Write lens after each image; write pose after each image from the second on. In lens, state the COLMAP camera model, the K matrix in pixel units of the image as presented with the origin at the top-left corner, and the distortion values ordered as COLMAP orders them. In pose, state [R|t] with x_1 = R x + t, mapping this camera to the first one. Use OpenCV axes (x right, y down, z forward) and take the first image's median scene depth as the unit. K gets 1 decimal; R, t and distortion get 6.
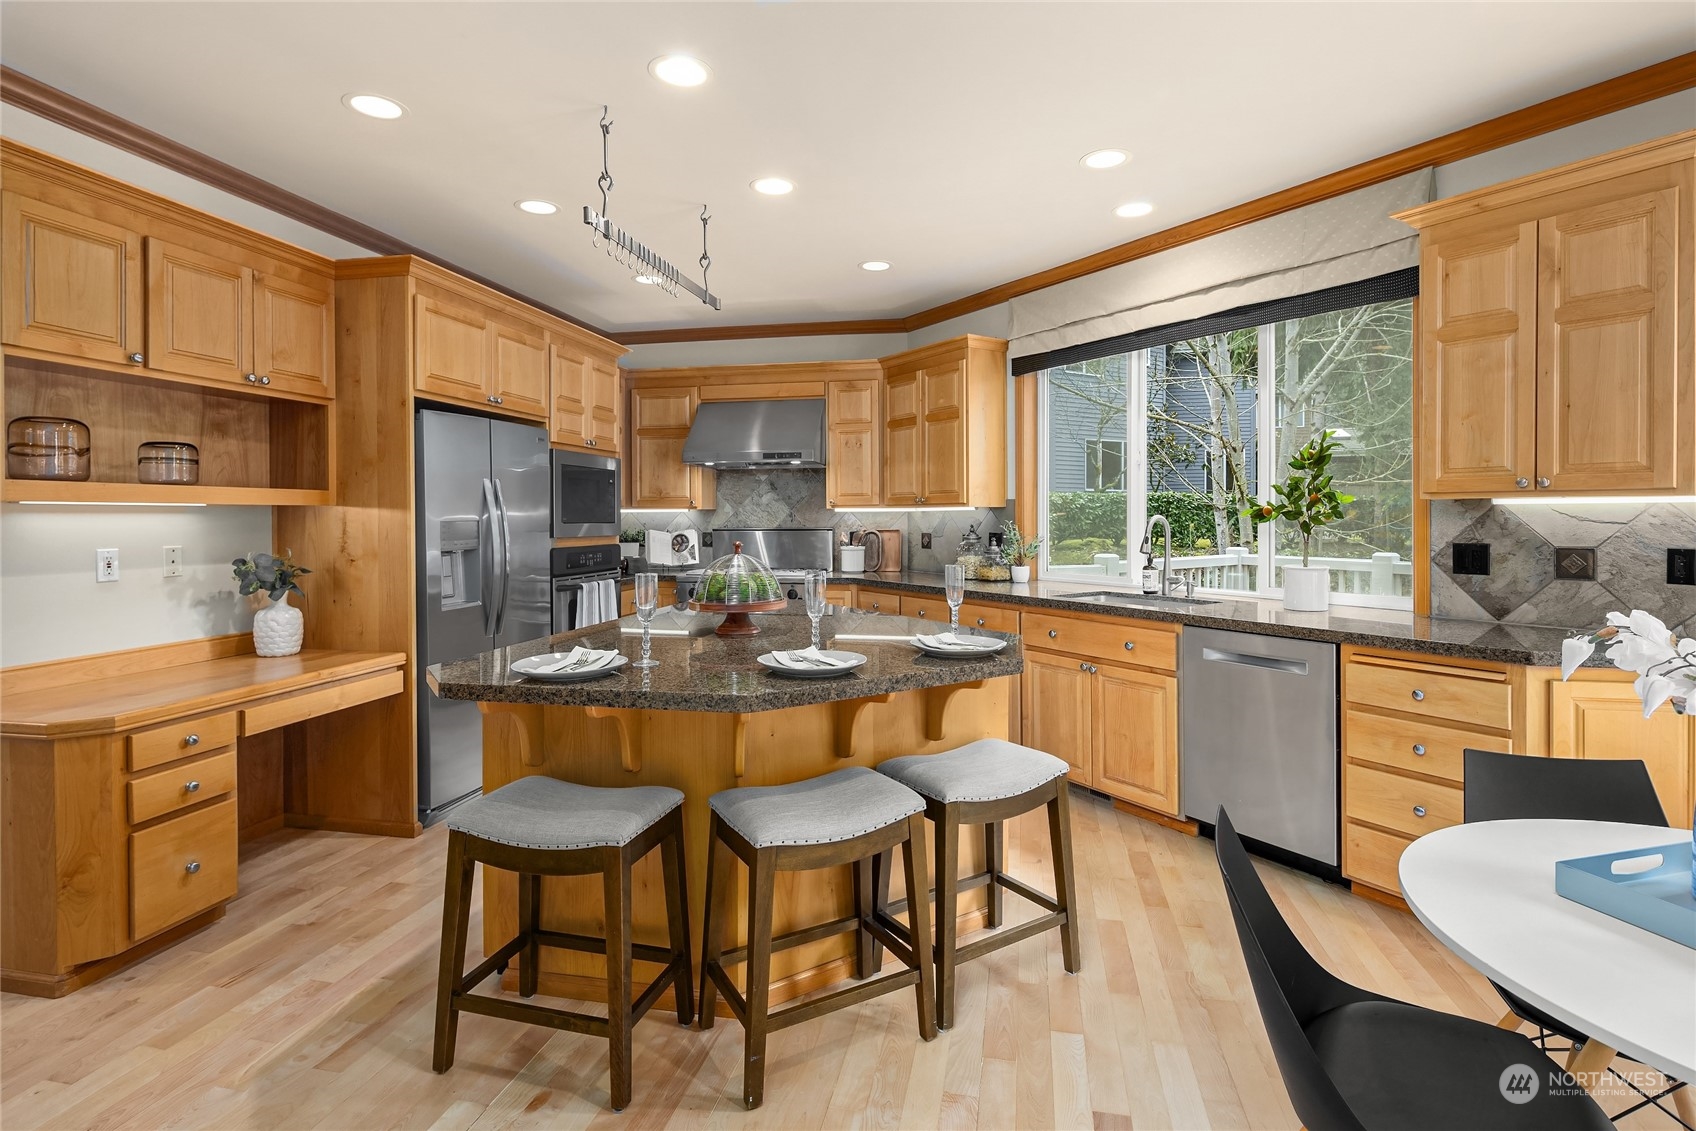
lens RADIAL K [[829.0, 0, 847.4], [0, 829.0, 513.6], [0, 0, 1]] dist [0.003199, -0.000946]
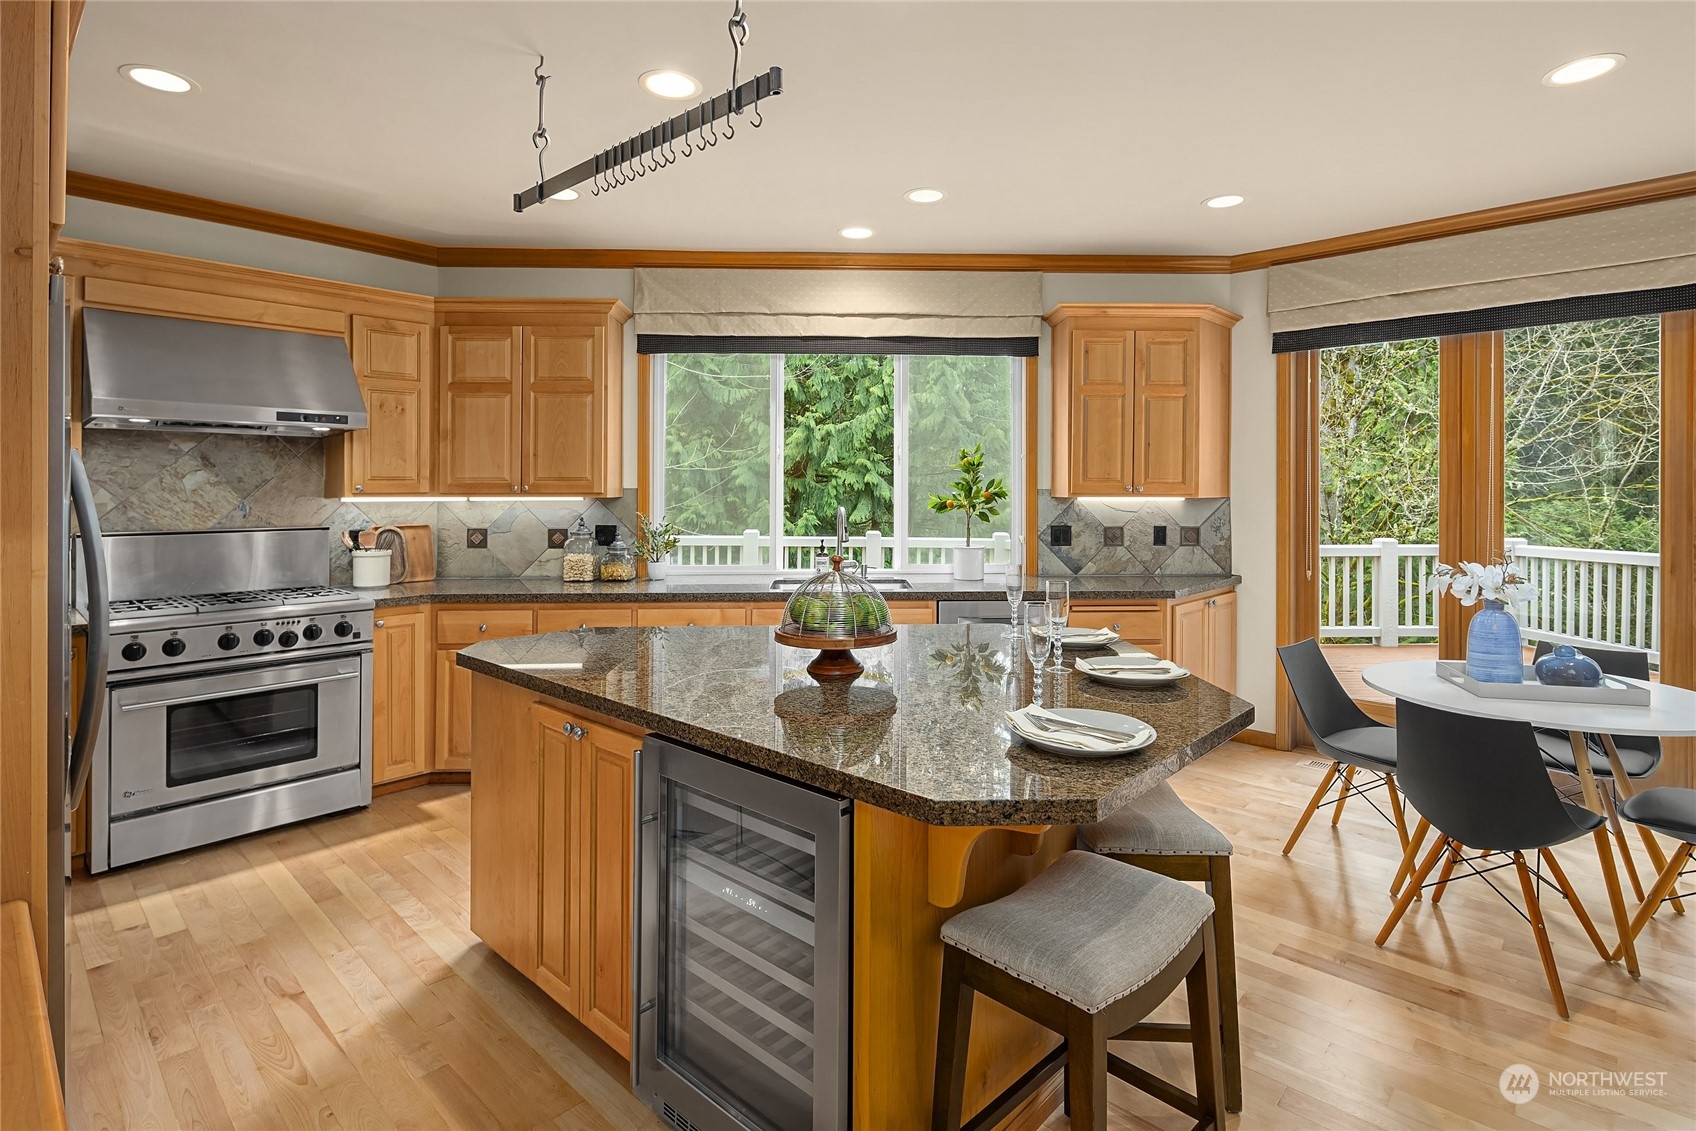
lens RADIAL K [[829.0, 0, 859.5], [0, 829.0, 481.6], [0, 0, 1]] dist [0.003199, -0.000946]
pose [[0.514959, 0.011958, 0.857131, -0.595847], [-0.004282, 0.999926, -0.011377, -0.020753], [-0.857204, 0.002189, 0.514972, 0.424096]]
